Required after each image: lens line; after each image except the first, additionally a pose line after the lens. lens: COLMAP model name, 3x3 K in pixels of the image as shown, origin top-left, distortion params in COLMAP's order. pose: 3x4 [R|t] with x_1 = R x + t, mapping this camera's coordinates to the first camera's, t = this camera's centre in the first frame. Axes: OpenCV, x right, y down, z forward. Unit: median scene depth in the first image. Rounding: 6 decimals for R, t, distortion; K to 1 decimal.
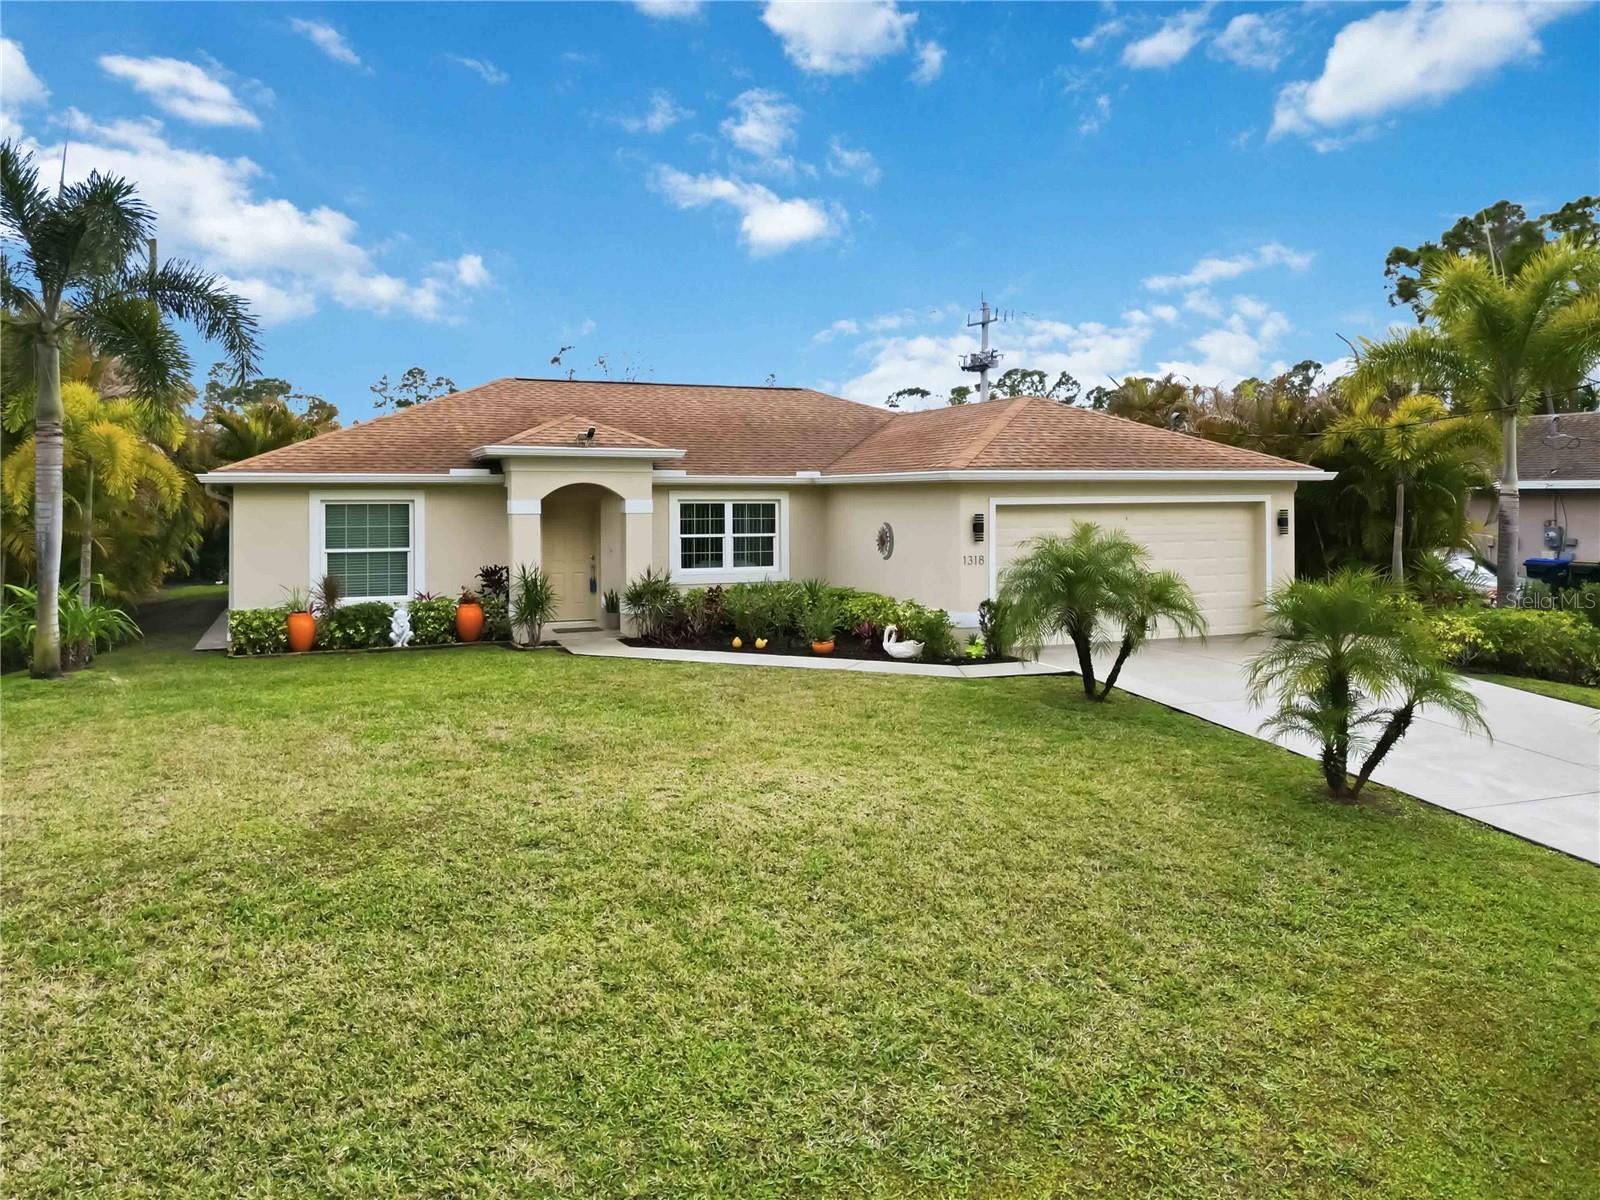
lens RADIAL K [[1121.6, 0, 800.5], [0, 1121.6, 607.0], [0, 0, 1]] dist [0.064390, -0.056340]
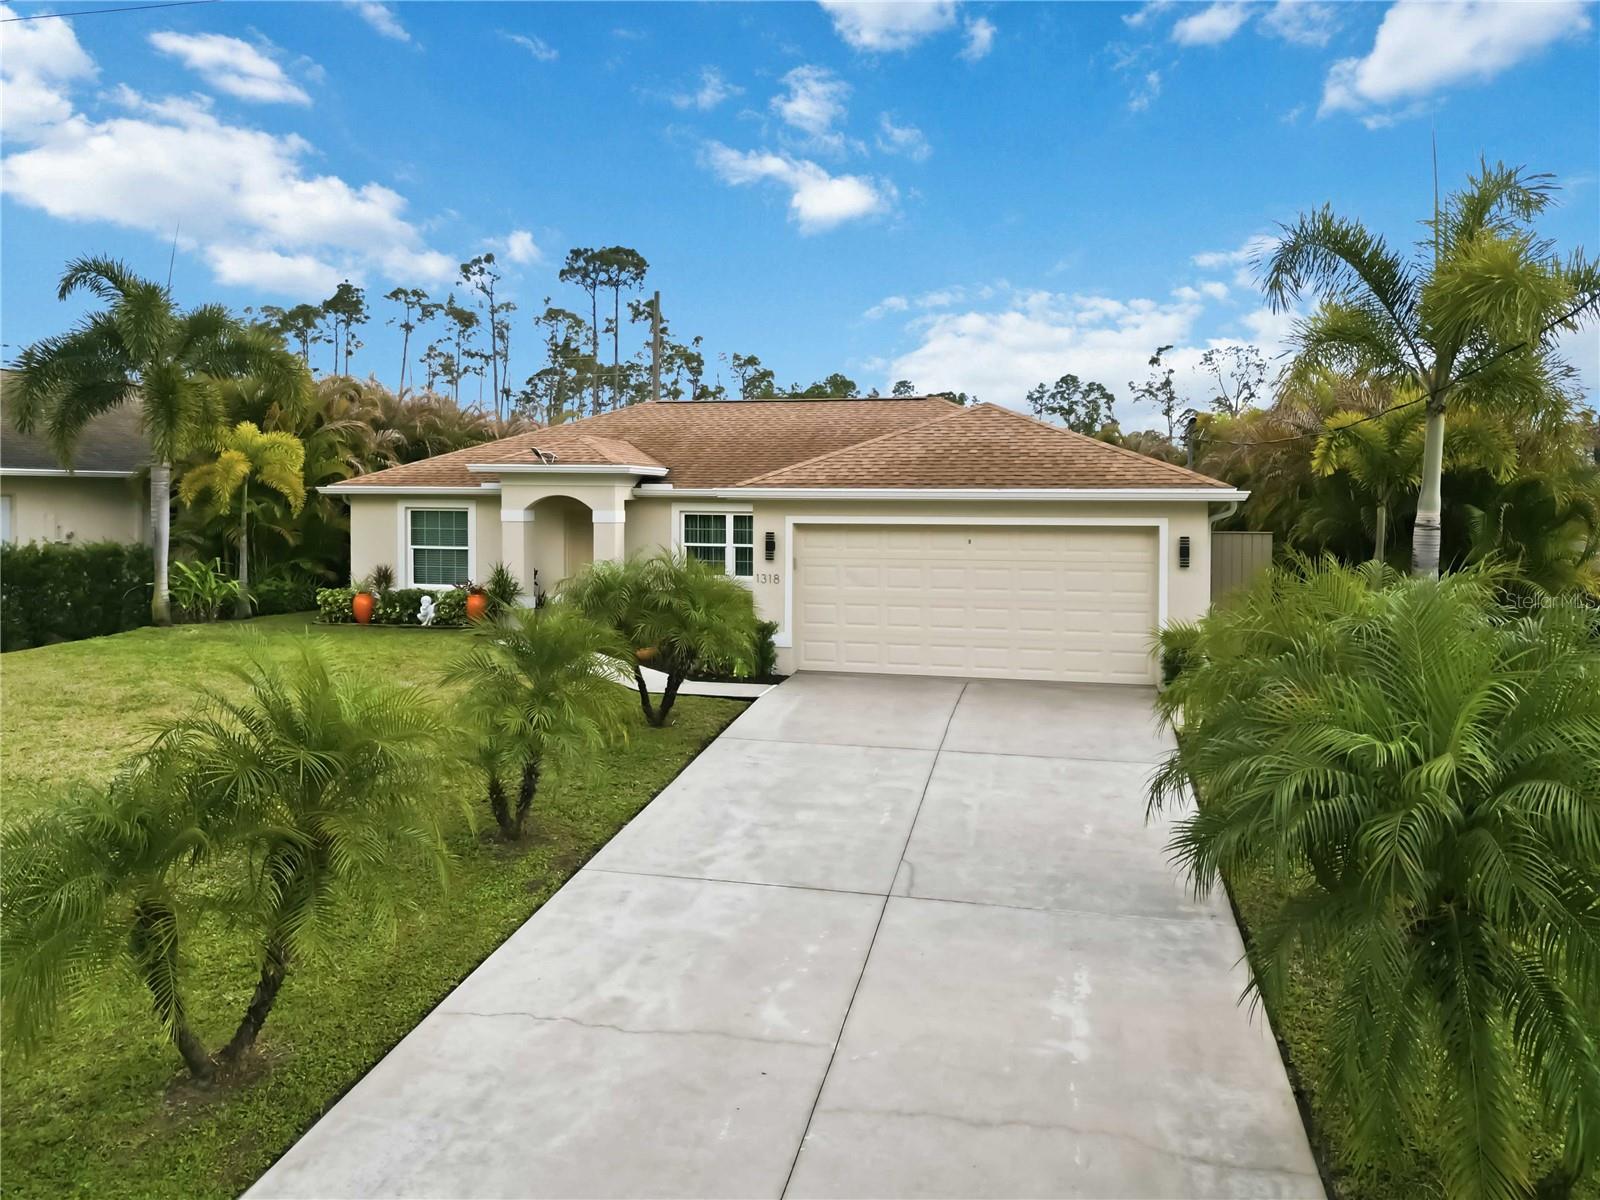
lens RADIAL K [[1121.6, 0, 800.5], [0, 1121.6, 607.0], [0, 0, 1]] dist [0.064390, -0.056340]
pose [[0.833910, 0.063721, -0.548210, 0.643577], [-0.064317, 0.997765, 0.018138, -0.032675], [0.548140, 0.020134, 0.836144, 0.173640]]
